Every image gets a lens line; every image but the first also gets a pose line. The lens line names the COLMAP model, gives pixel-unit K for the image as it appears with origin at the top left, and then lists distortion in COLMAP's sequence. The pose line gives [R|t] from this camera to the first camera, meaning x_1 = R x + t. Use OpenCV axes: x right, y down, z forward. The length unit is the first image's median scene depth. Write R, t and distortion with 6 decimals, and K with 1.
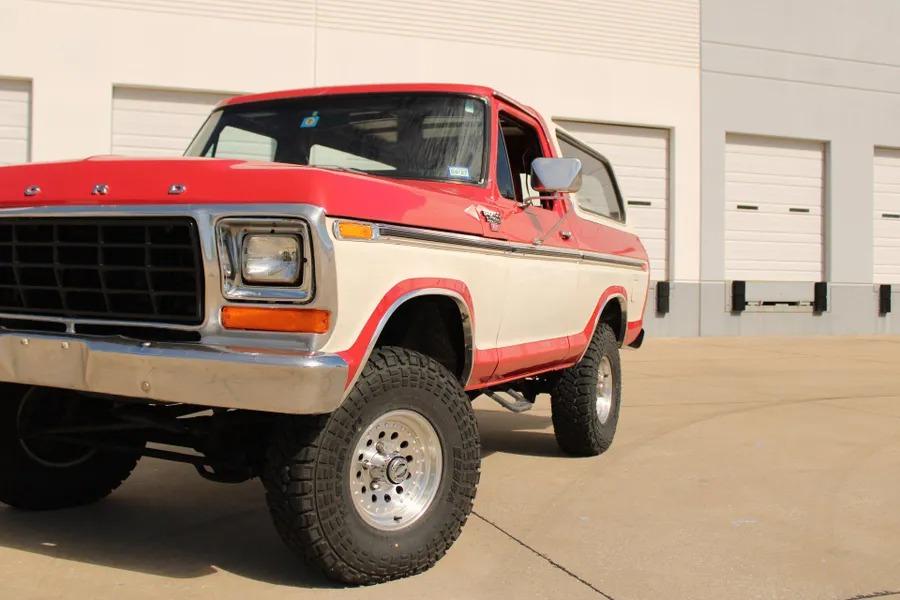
lens RADIAL K [[956.3, 0, 450.5], [0, 956.3, 310.8], [0, 0, 1]] dist [-0.116501, 0.124281]
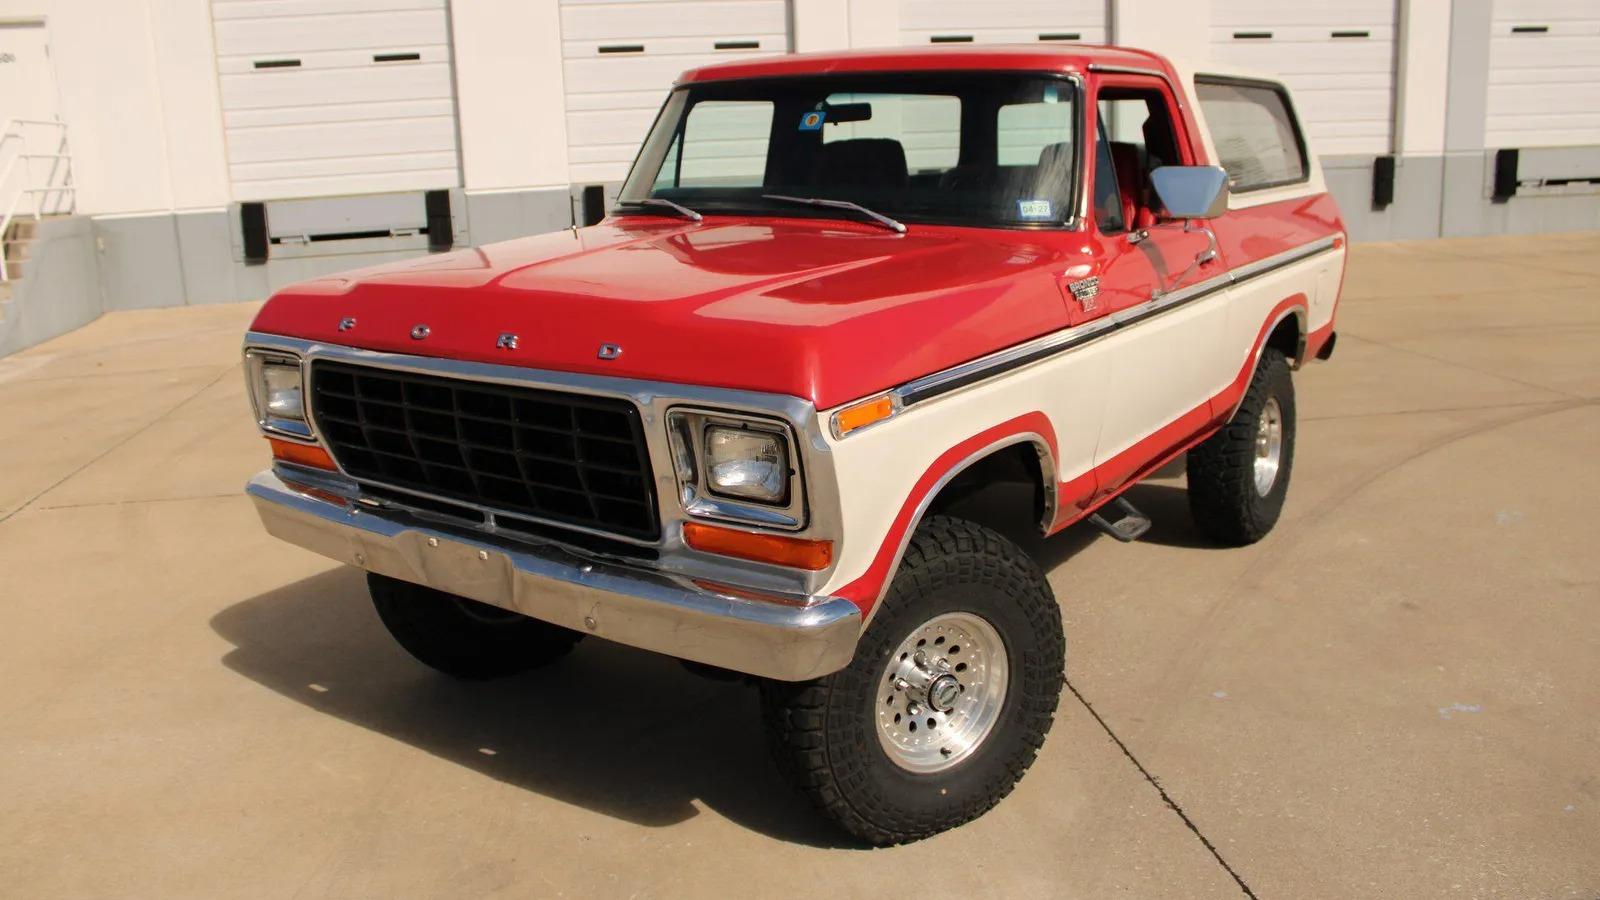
lens RADIAL K [[1346.0, 0, 799.6], [0, 1346.0, 475.0], [0, 0, 1]] dist [-0.139340, 0.122336]
pose [[0.979715, -0.004528, -0.200346, 0.041839], [0.051658, 0.971664, 0.230653, -0.235109], [0.193625, -0.236323, 0.952187, 0.057114]]
